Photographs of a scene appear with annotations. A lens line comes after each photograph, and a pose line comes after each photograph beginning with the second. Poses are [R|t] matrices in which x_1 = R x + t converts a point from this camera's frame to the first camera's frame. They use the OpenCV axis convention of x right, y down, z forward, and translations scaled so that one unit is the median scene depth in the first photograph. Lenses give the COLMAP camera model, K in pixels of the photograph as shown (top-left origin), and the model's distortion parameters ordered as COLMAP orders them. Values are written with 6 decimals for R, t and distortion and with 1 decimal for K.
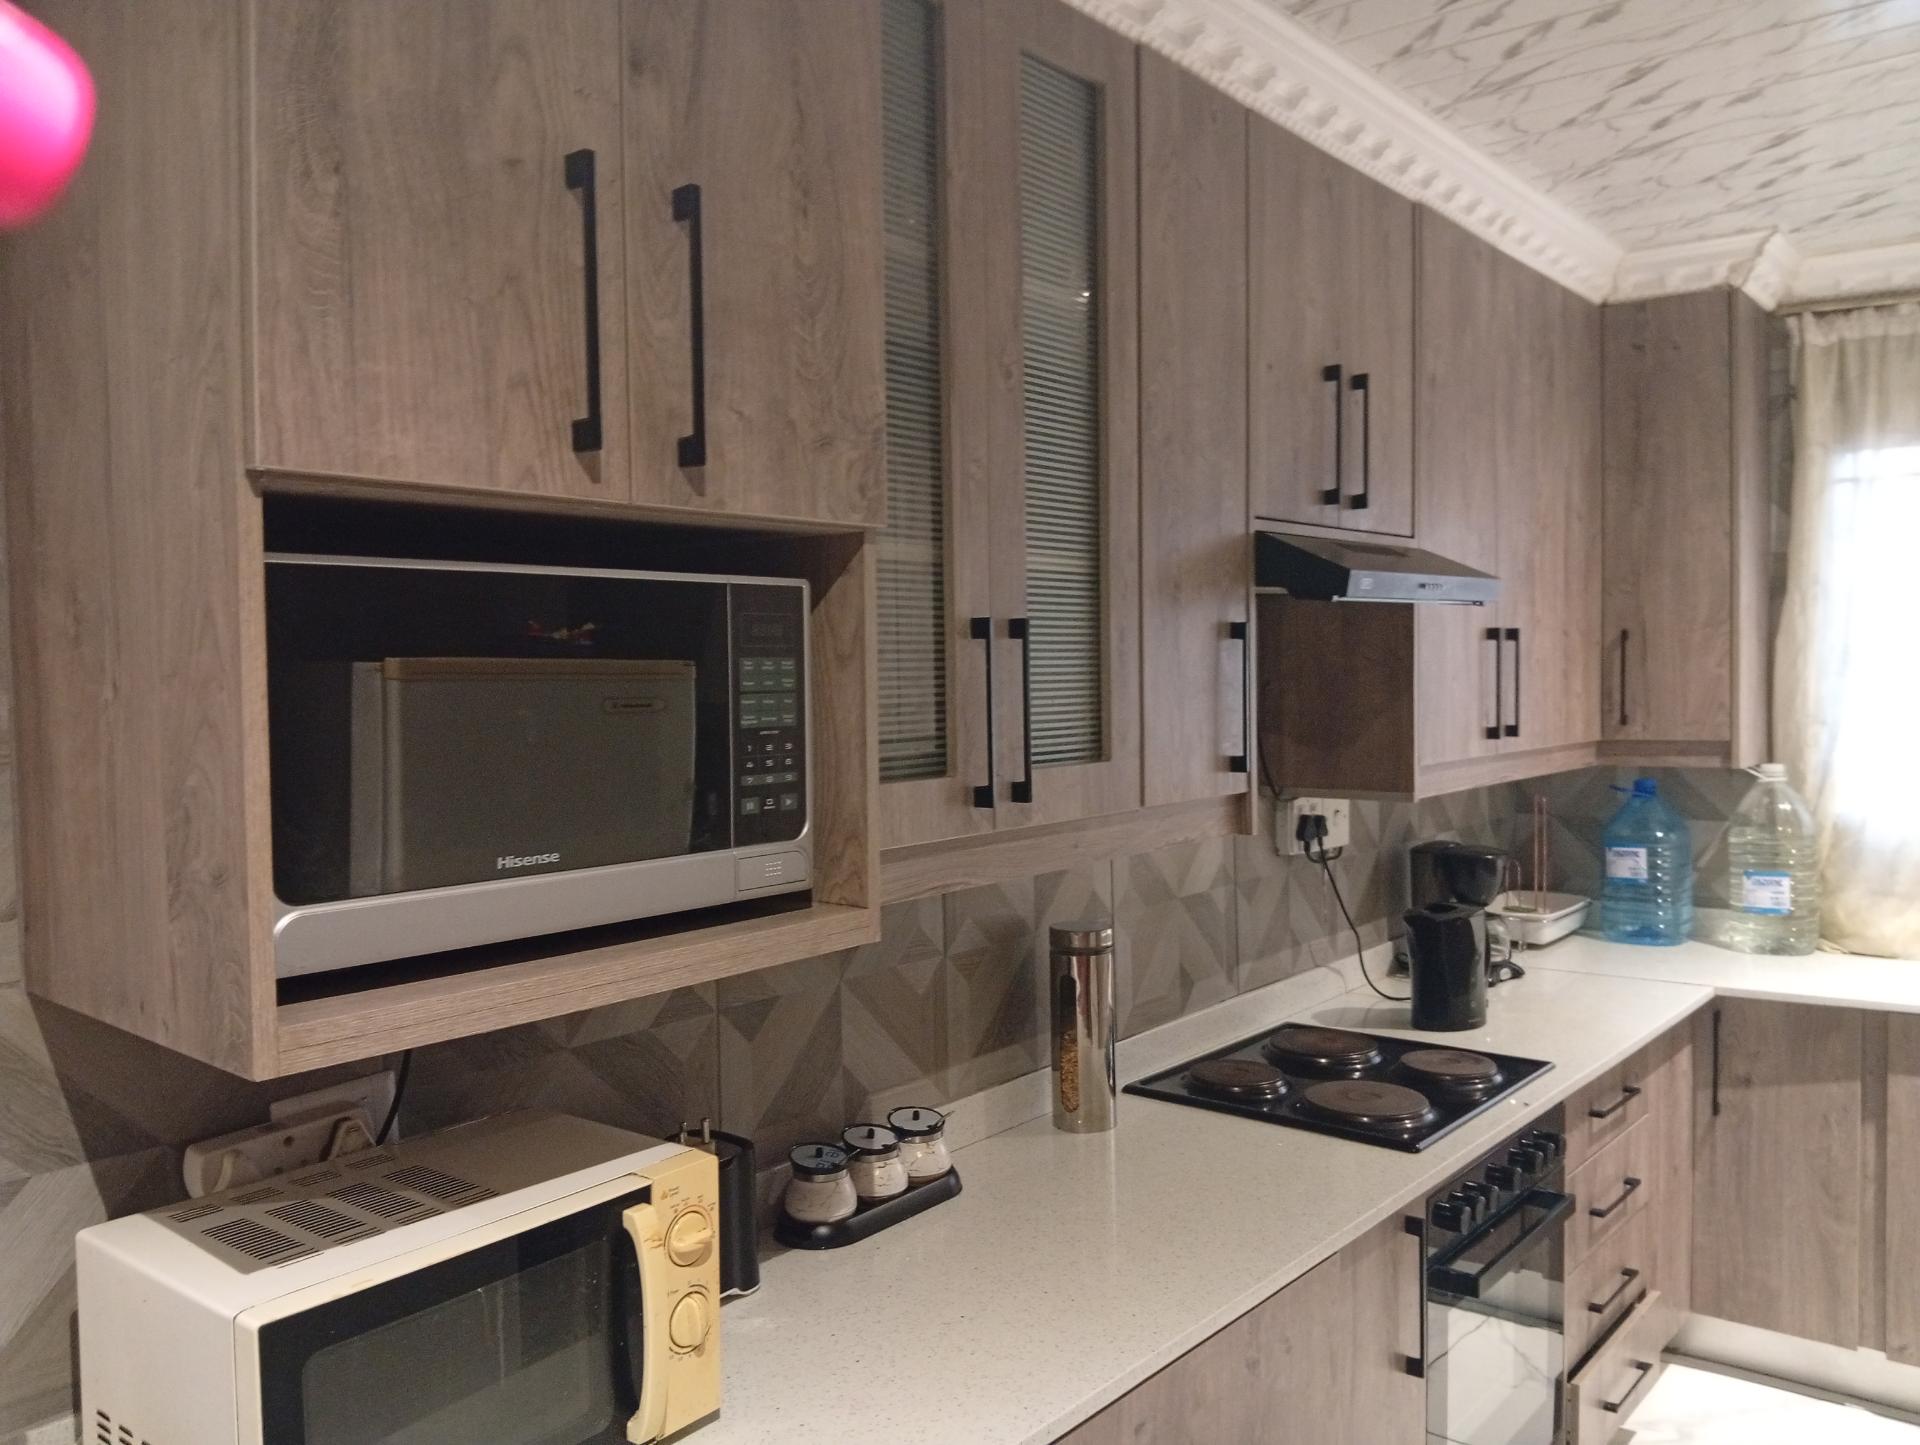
lens RADIAL K [[1509.3, 0, 970.8], [0, 1509.3, 720.9], [0, 0, 1]] dist [0.053783, -0.140006]
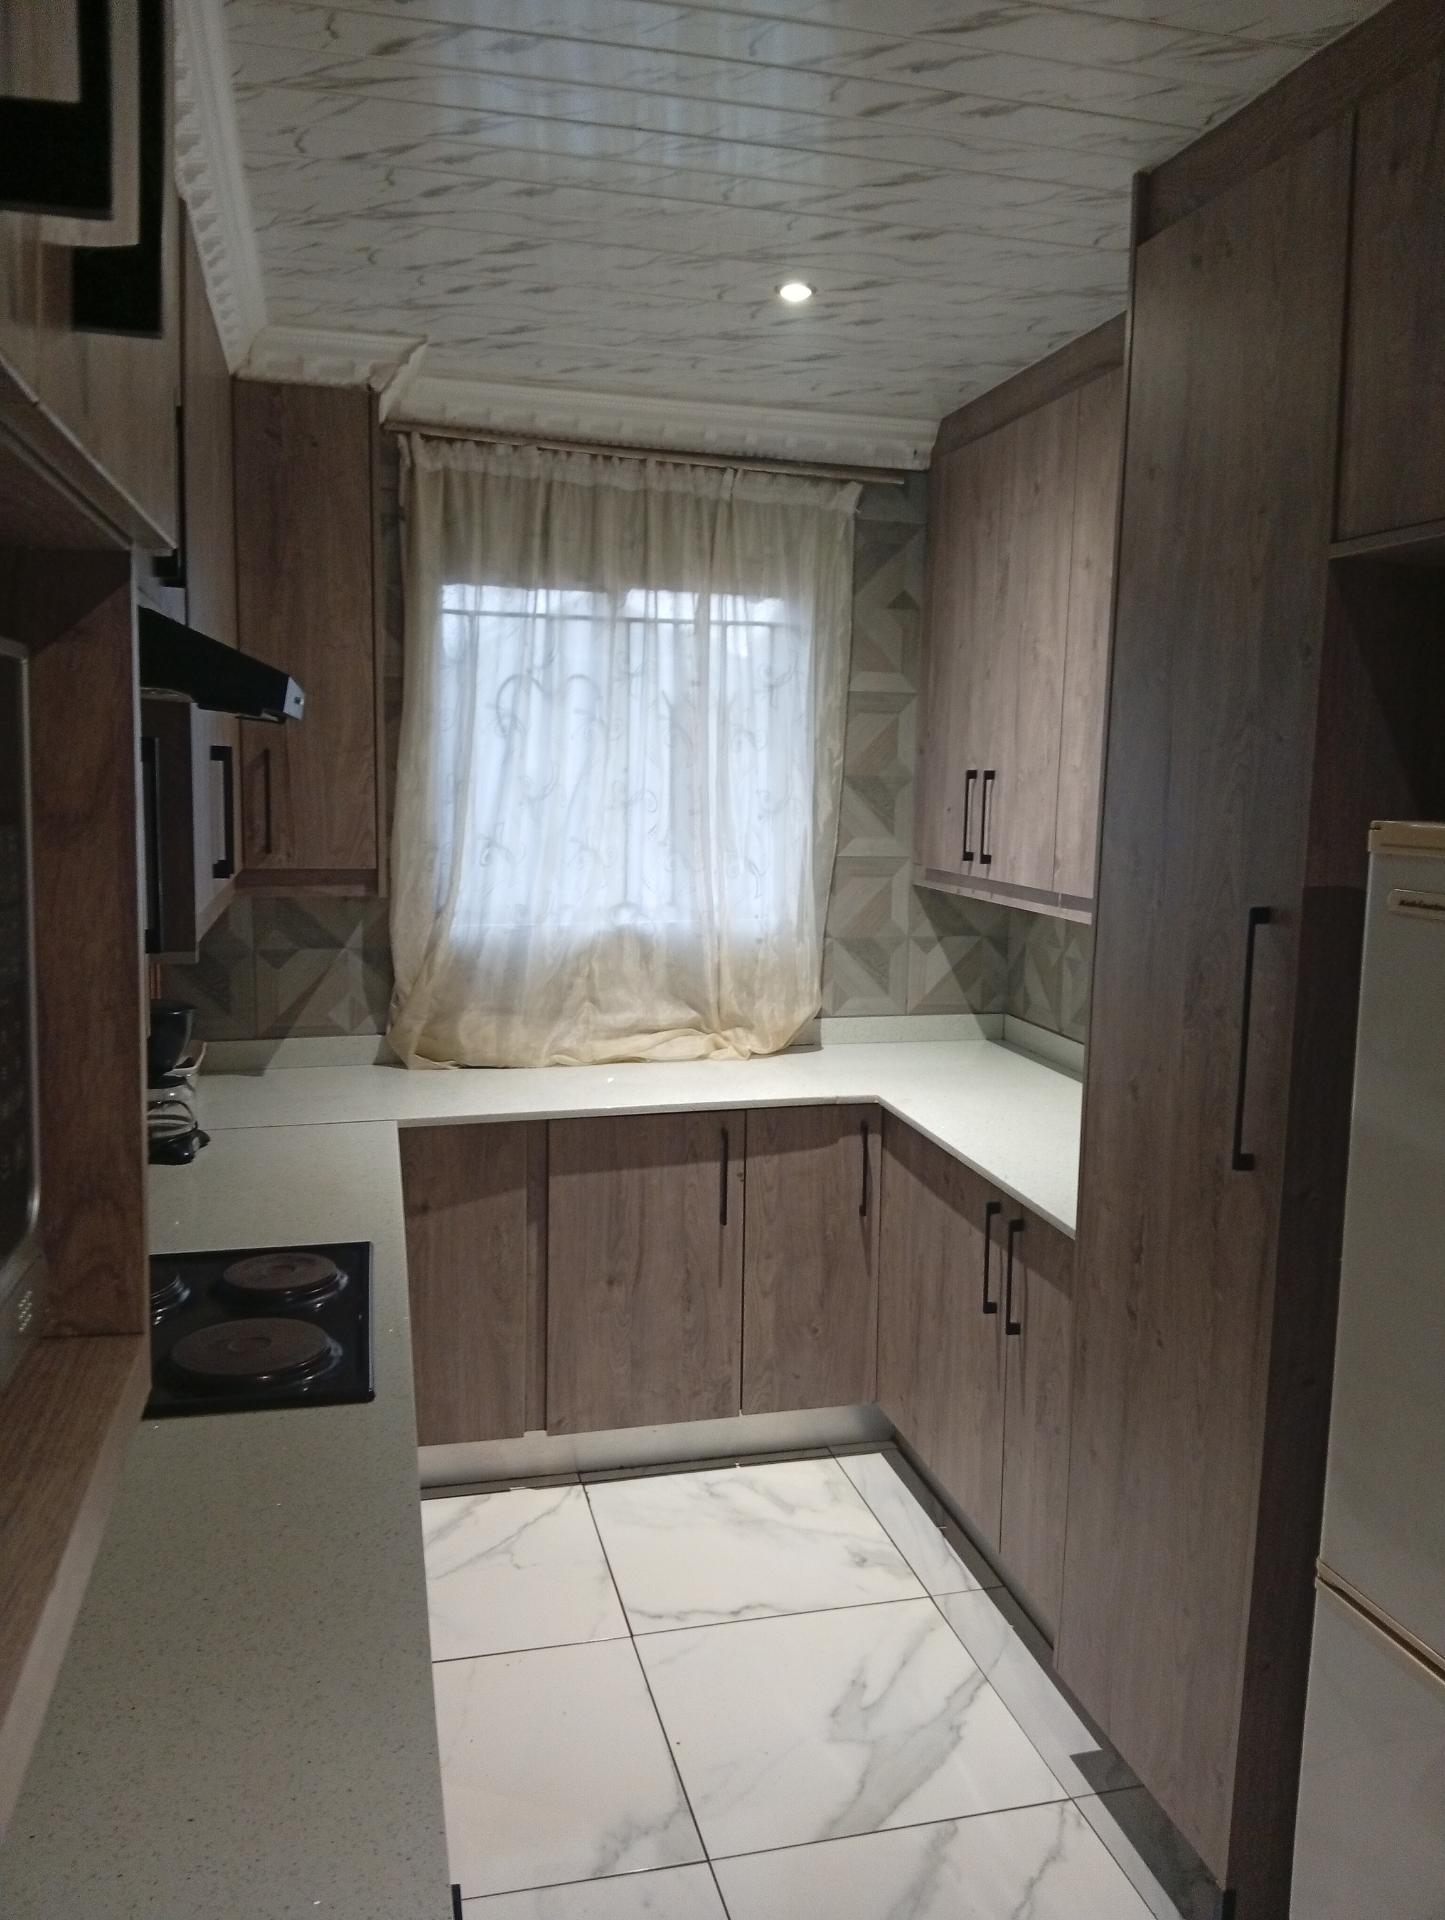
lens RADIAL K [[1480.2, 0, 735.5], [0, 1480.2, 949.8], [0, 0, 1]] dist [0.174742, -0.386373]
pose [[0.586829, -0.068260, 0.806829, -0.166879], [-0.002082, 0.996310, 0.085805, -0.020602], [-0.809708, -0.052033, 0.584521, 0.268871]]
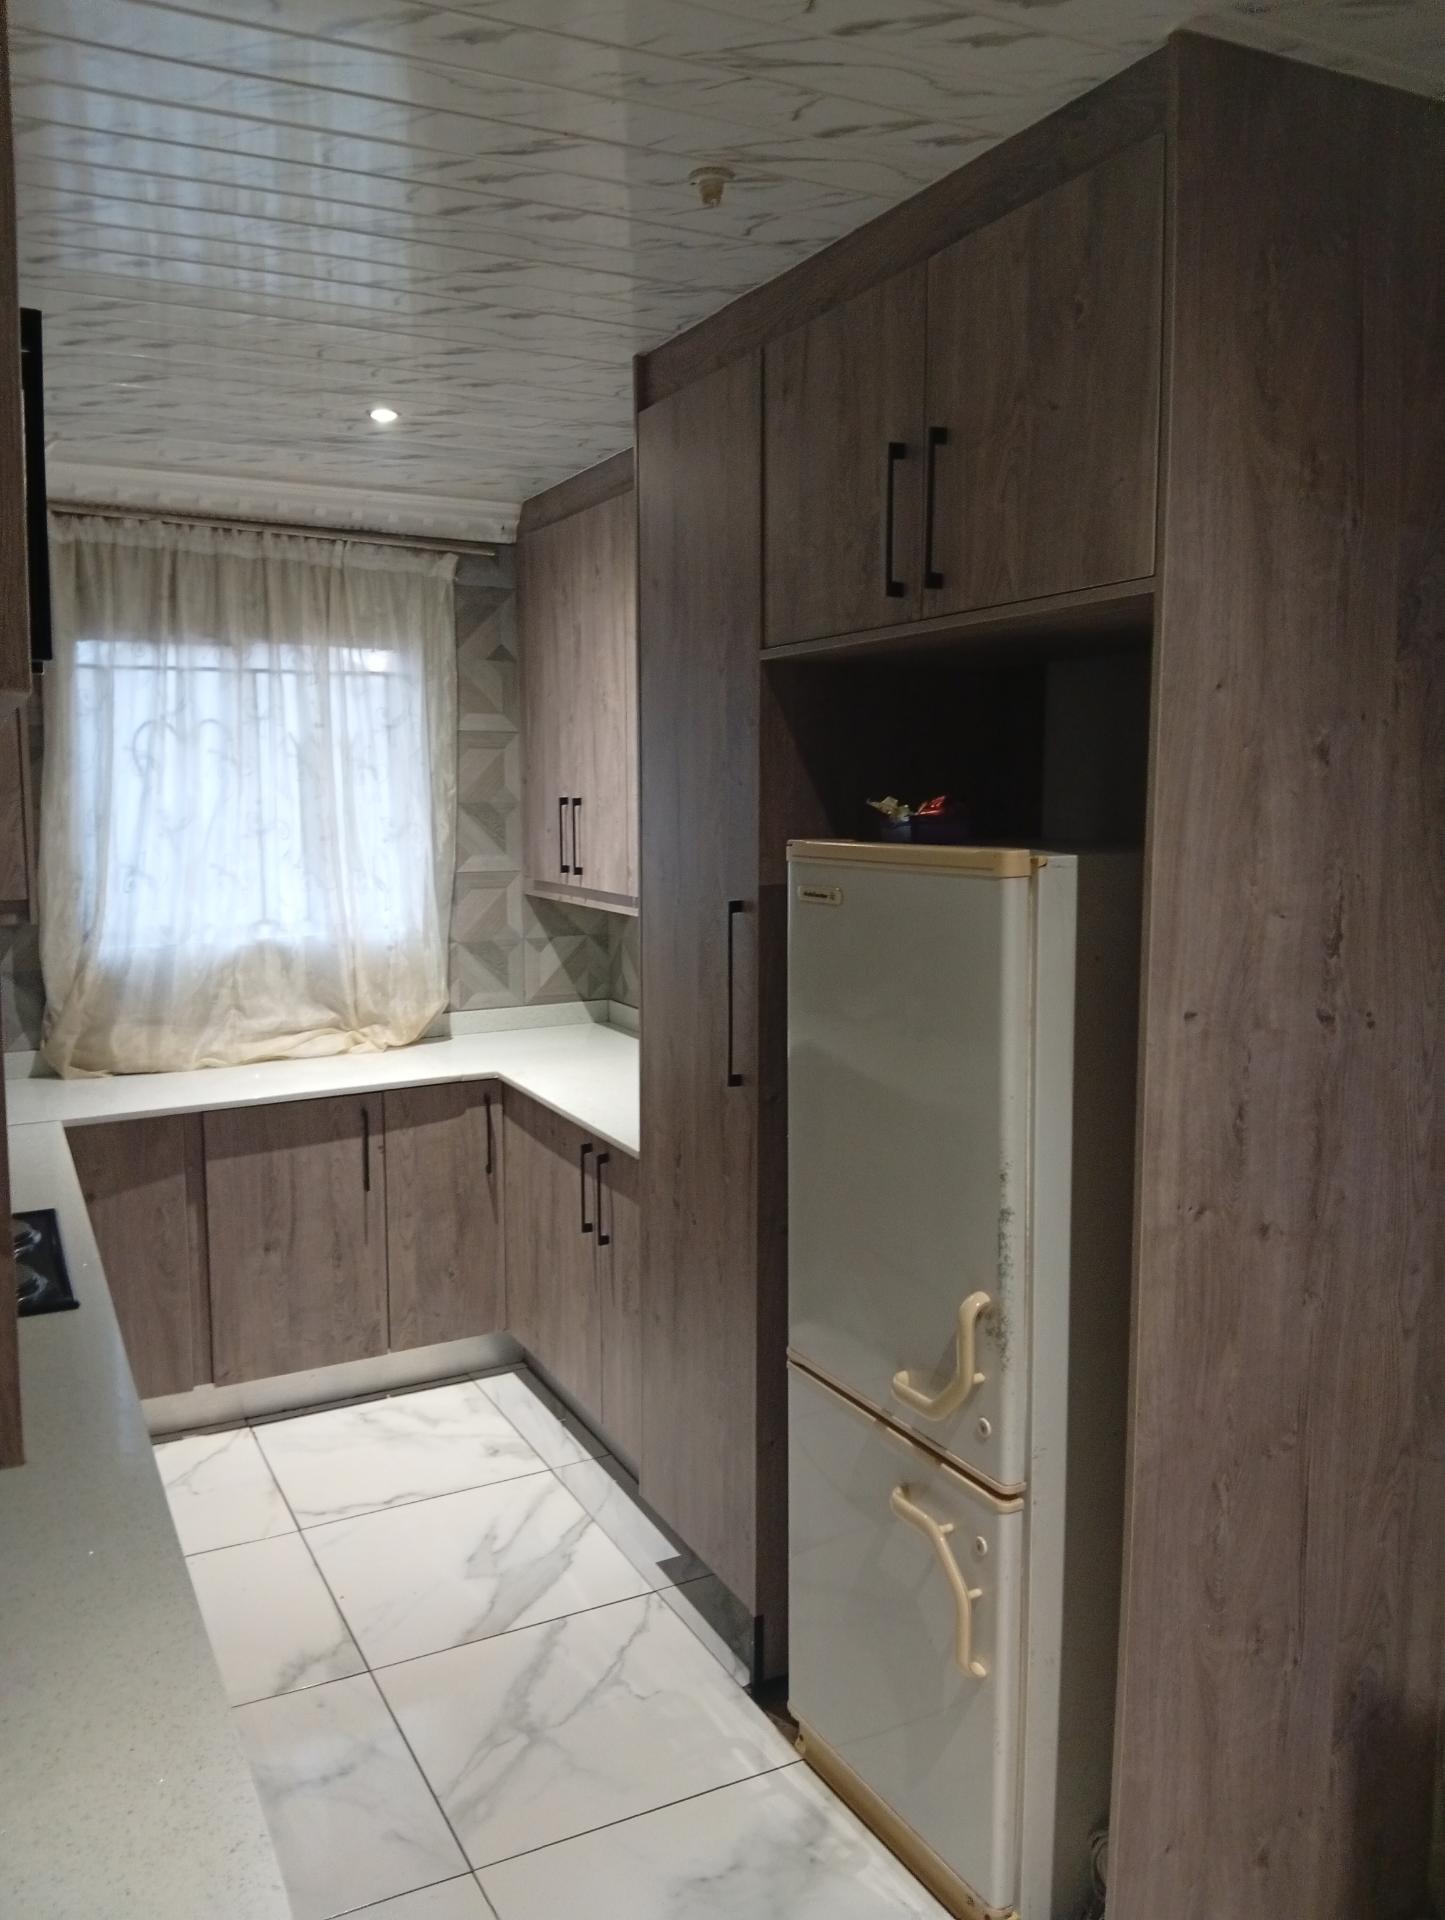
lens RADIAL K [[1480.2, 0, 735.5], [0, 1480.2, 949.8], [0, 0, 1]] dist [0.174742, -0.386373]
pose [[0.384523, -0.087036, 0.919003, -0.345712], [0.028791, 0.996192, 0.082300, -0.028484], [-0.922666, -0.005187, 0.385564, 0.118067]]
